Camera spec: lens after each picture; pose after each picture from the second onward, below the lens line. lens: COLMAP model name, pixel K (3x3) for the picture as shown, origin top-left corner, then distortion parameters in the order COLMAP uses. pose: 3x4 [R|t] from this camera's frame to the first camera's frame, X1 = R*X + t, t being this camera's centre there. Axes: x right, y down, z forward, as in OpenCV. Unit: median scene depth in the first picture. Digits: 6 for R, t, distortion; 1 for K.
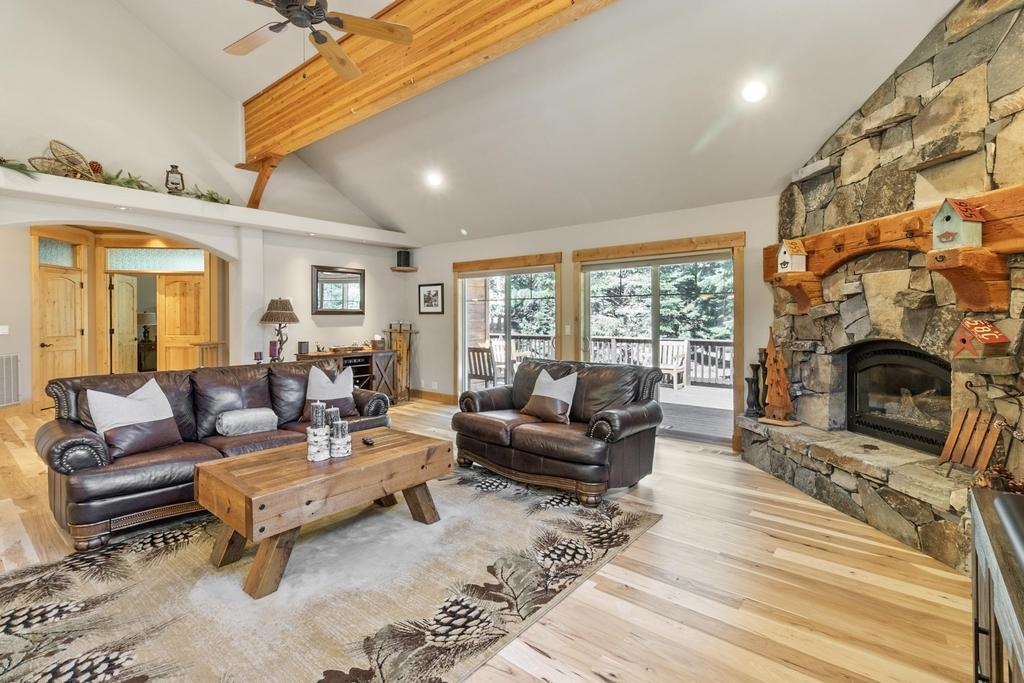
lens RADIAL K [[481.8, 0, 517.5], [0, 481.8, 331.6], [0, 0, 1]] dist [0.010094, -0.000351]
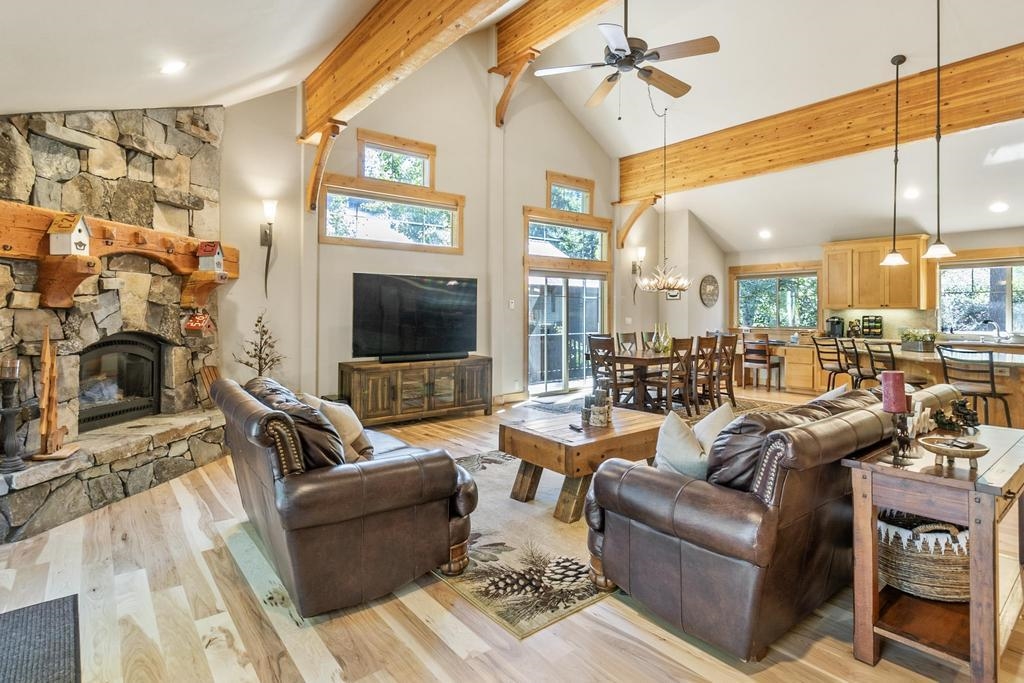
lens RADIAL K [[527.7, 0, 512.2], [0, 527.7, 312.7], [0, 0, 1]] dist [0.003466, -0.000163]
pose [[-0.977472, -0.001092, 0.211061, -0.360674], [0.004747, 0.999620, 0.027158, -0.053197], [-0.211010, 0.027549, -0.977096, 1.873323]]
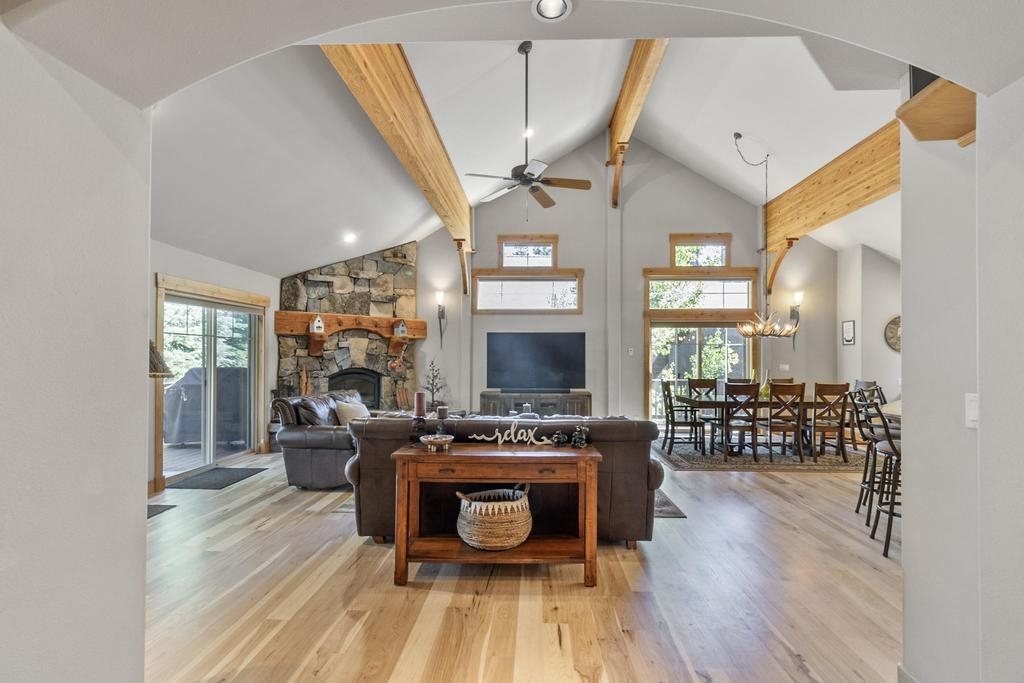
lens RADIAL K [[480.5, 0, 519.1], [0, 480.5, 355.6], [0, 0, 1]] dist [0.001419, -0.000172]
pose [[-0.606268, 0.004294, 0.795249, -1.412044], [0.019197, 0.999773, 0.009237, -0.044007], [-0.795029, 0.020867, -0.606213, 1.632149]]
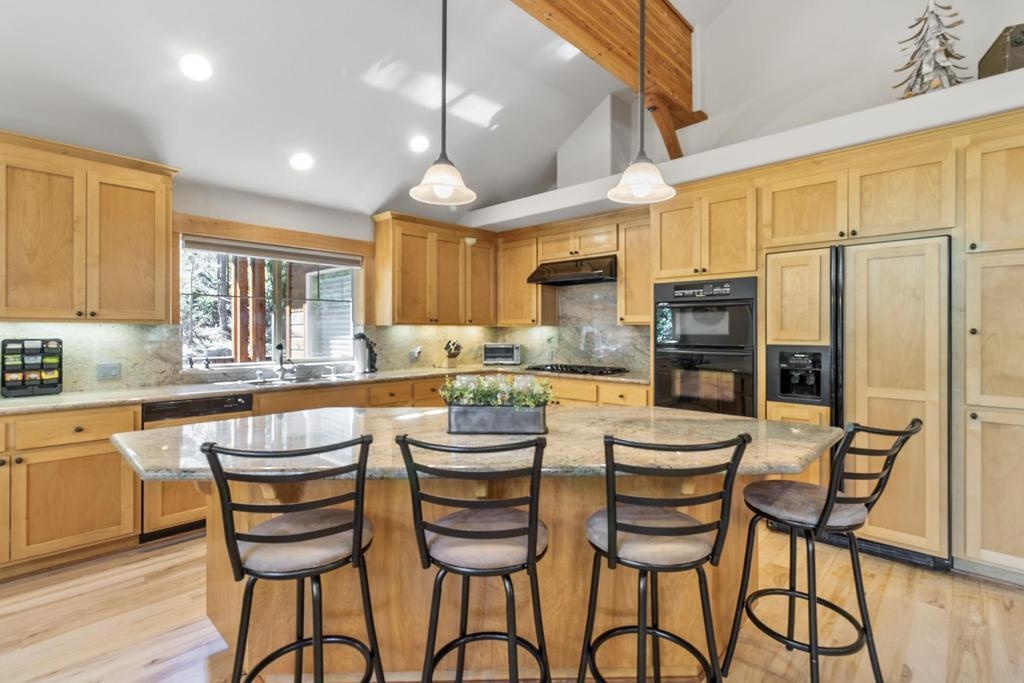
lens RADIAL K [[481.8, 0, 517.5], [0, 481.8, 331.6], [0, 0, 1]] dist [0.010094, -0.000351]
pose [[-0.073575, 0.000130, -0.997290, -0.629106], [-0.029170, 0.999572, 0.002282, -0.009931], [0.996863, 0.029258, -0.073539, 0.244380]]
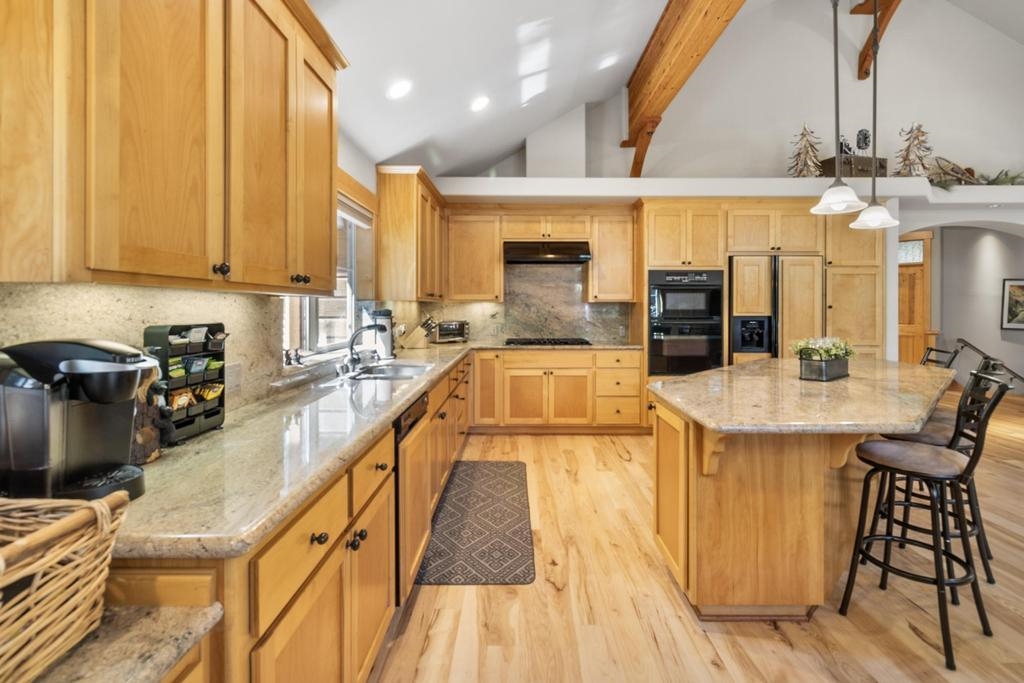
lens RADIAL K [[481.8, 0, 516.2], [0, 481.8, 312.9], [0, 0, 1]] dist [-0.000057, -0.000079]
pose [[0.632278, 0.009513, -0.774683, -0.885481], [-0.021259, 0.999761, -0.005074, 0.013391], [0.774450, 0.019678, 0.632329, -0.656452]]
